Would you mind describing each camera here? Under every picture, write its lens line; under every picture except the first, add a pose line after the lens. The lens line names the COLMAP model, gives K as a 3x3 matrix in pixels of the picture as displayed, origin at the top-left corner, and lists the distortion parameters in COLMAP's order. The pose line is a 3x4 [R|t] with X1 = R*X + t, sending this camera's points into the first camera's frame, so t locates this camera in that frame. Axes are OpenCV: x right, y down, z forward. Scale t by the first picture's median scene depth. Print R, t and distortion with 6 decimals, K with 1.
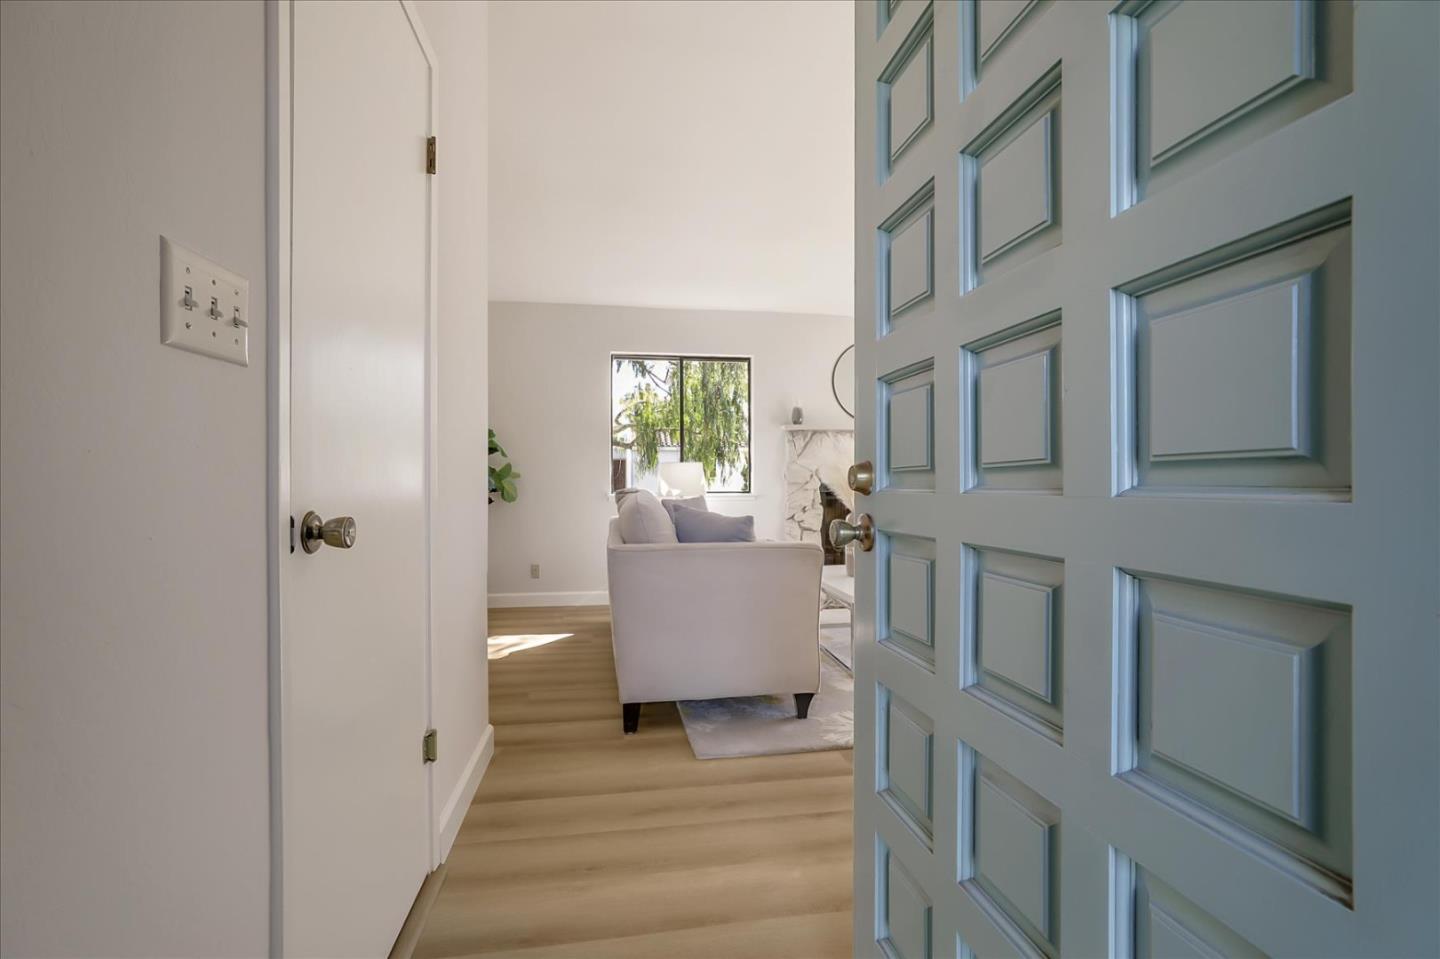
lens RADIAL K [[658.2, 0, 720.4], [0, 658.2, 484.7], [0, 0, 1]] dist [-0.047483, 0.014258]
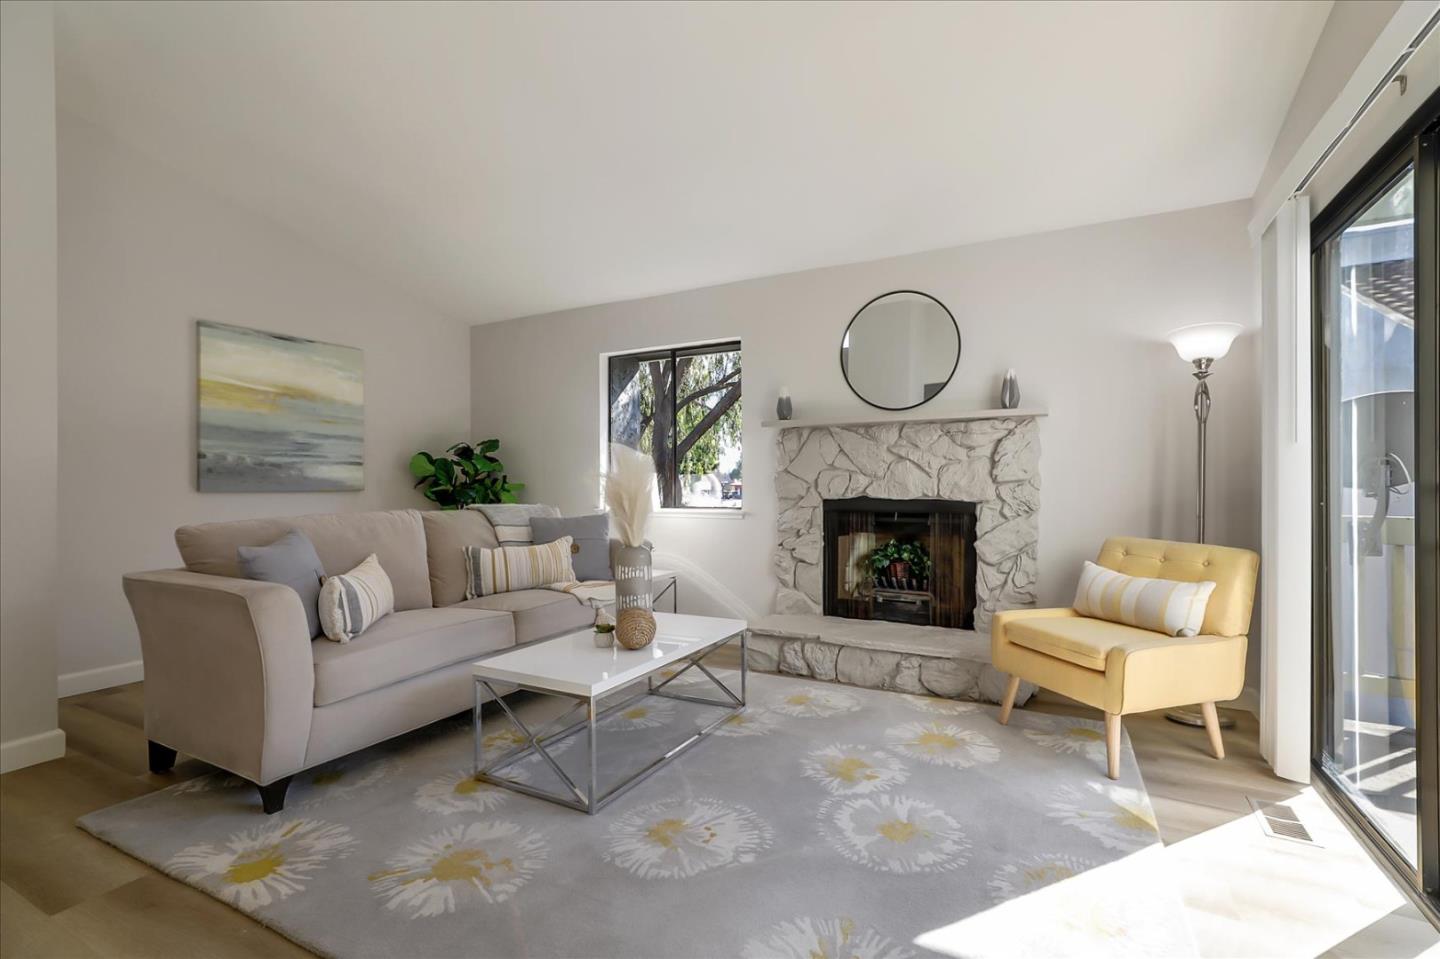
lens RADIAL K [[645.1, 0, 718.9], [0, 645.1, 487.1], [0, 0, 1]] dist [-0.014243, 0.000083]
pose [[0.798581, 0.002571, -0.601882, 0.452520], [-0.001962, 0.999997, 0.001669, -0.015098], [0.601884, -0.000153, 0.798583, 0.333129]]
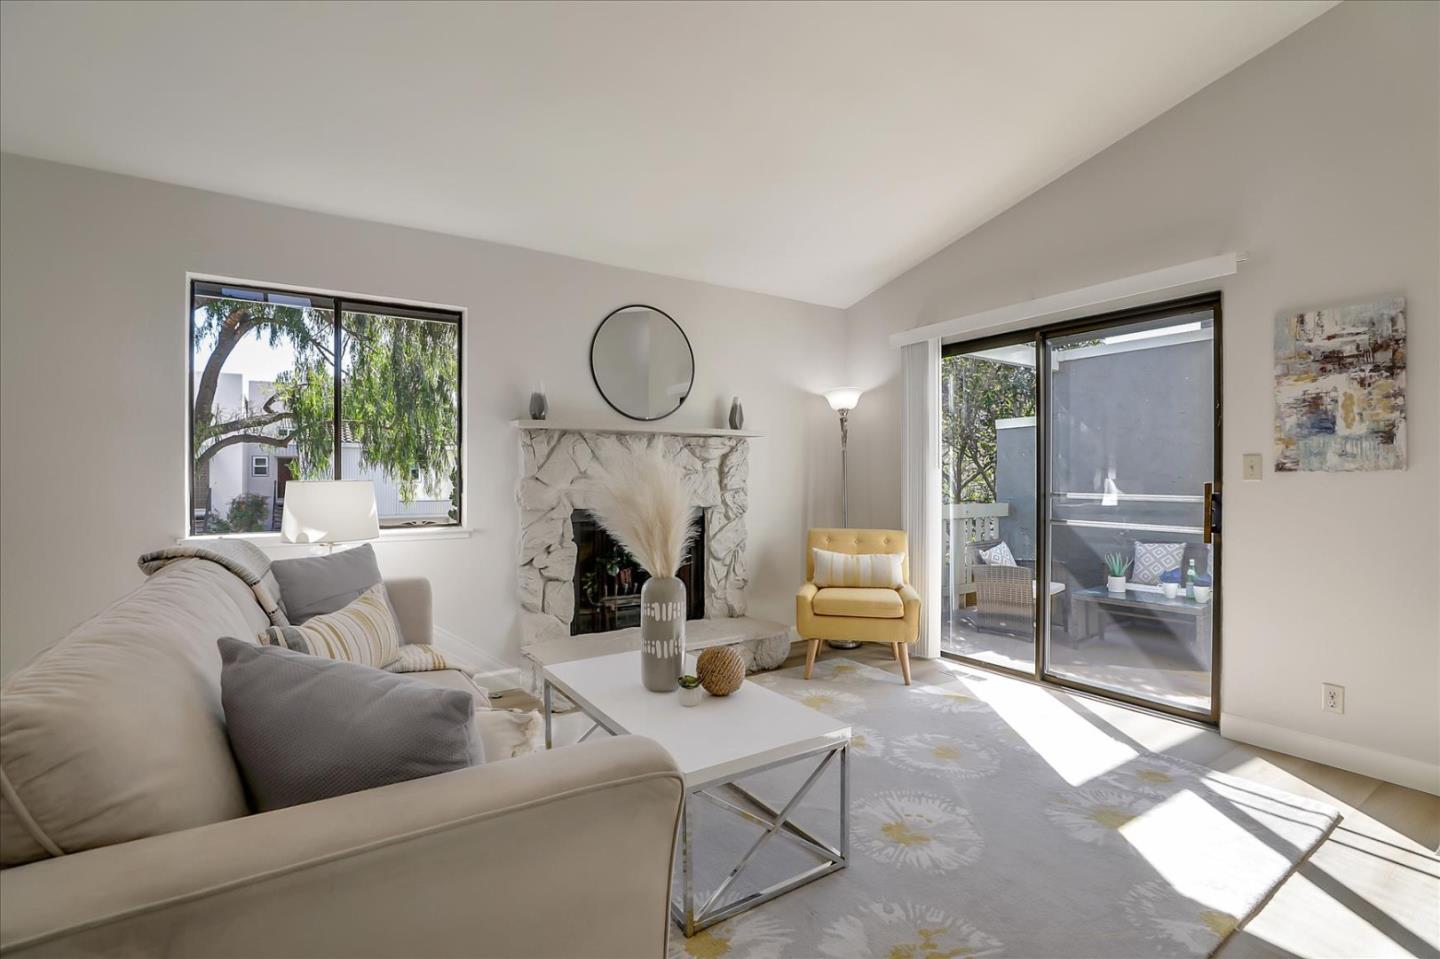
lens RADIAL K [[658.2, 0, 720.4], [0, 658.2, 484.7], [0, 0, 1]] dist [-0.047483, 0.014258]
pose [[0.912030, -0.002657, 0.410115, 0.014267], [0.001880, 0.999996, 0.002298, -0.026208], [-0.410119, -0.001325, 0.912031, 0.304254]]
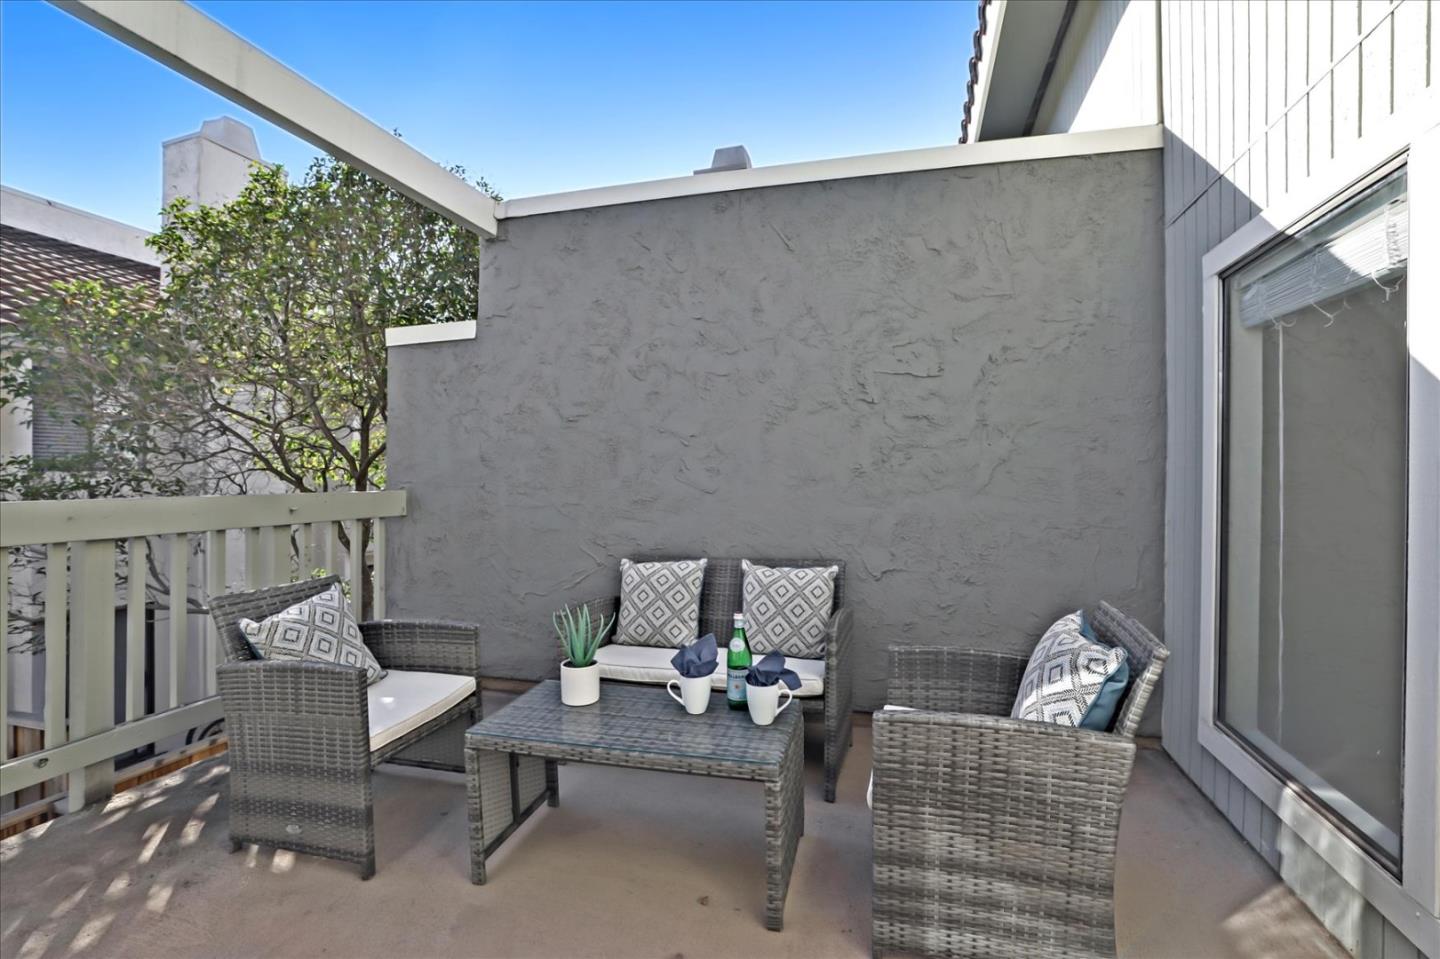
lens RADIAL K [[664.5, 0, 724.3], [0, 664.5, 491.6], [0, 0, 1]] dist [-0.048241, 0.015632]
pose [[0.415212, -0.020220, 0.909500, 0.520477], [-0.003191, 0.999714, 0.023682, -0.003775], [-0.909719, -0.012736, 0.415029, 0.632691]]
